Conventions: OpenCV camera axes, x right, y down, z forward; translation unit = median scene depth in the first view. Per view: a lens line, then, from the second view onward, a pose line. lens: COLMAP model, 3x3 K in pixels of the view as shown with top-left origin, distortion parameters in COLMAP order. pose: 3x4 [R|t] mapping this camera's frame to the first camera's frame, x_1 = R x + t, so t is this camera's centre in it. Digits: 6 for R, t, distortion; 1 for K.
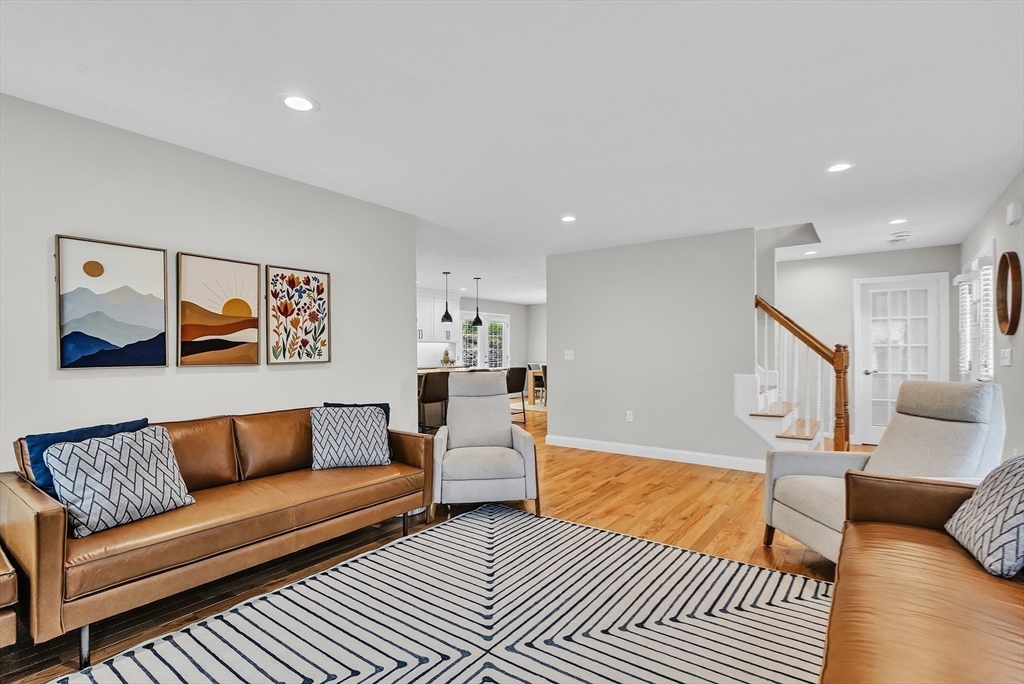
lens RADIAL K [[487.4, 0, 517.2], [0, 487.4, 350.2], [0, 0, 1]] dist [0.002008, 0.000039]
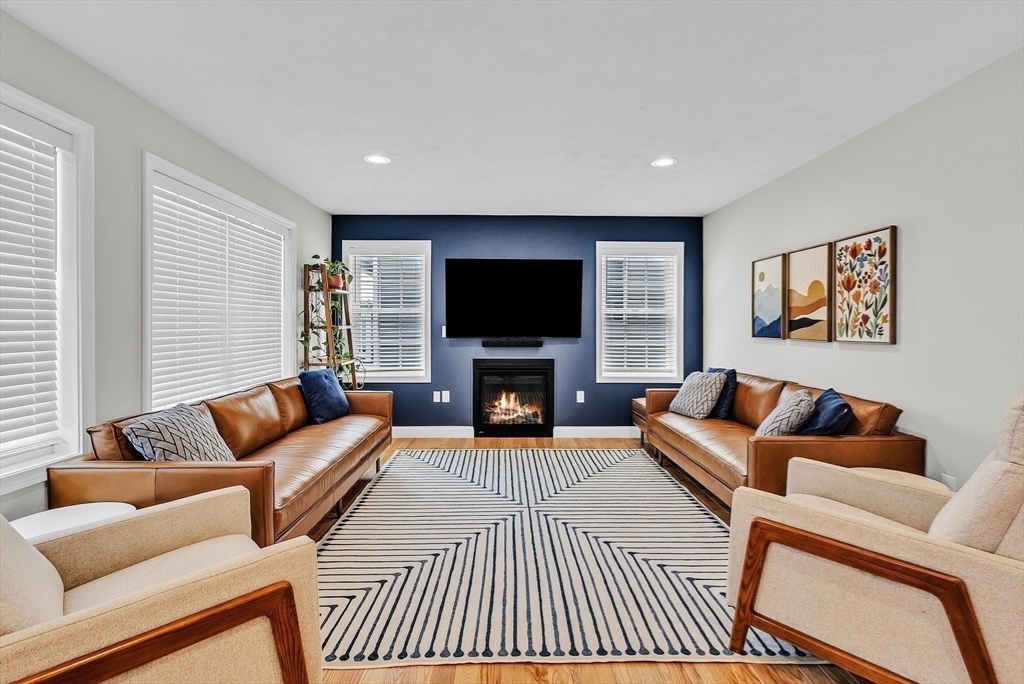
lens RADIAL K [[487.4, 0, 516.4], [0, 487.4, 330.9], [0, 0, 1]] dist [0.002008, 0.000039]
pose [[-0.795965, 0.012390, -0.605216, 0.569165], [0.003855, 0.999874, 0.015400, -0.010310], [0.605331, 0.009925, -0.795912, 1.331924]]
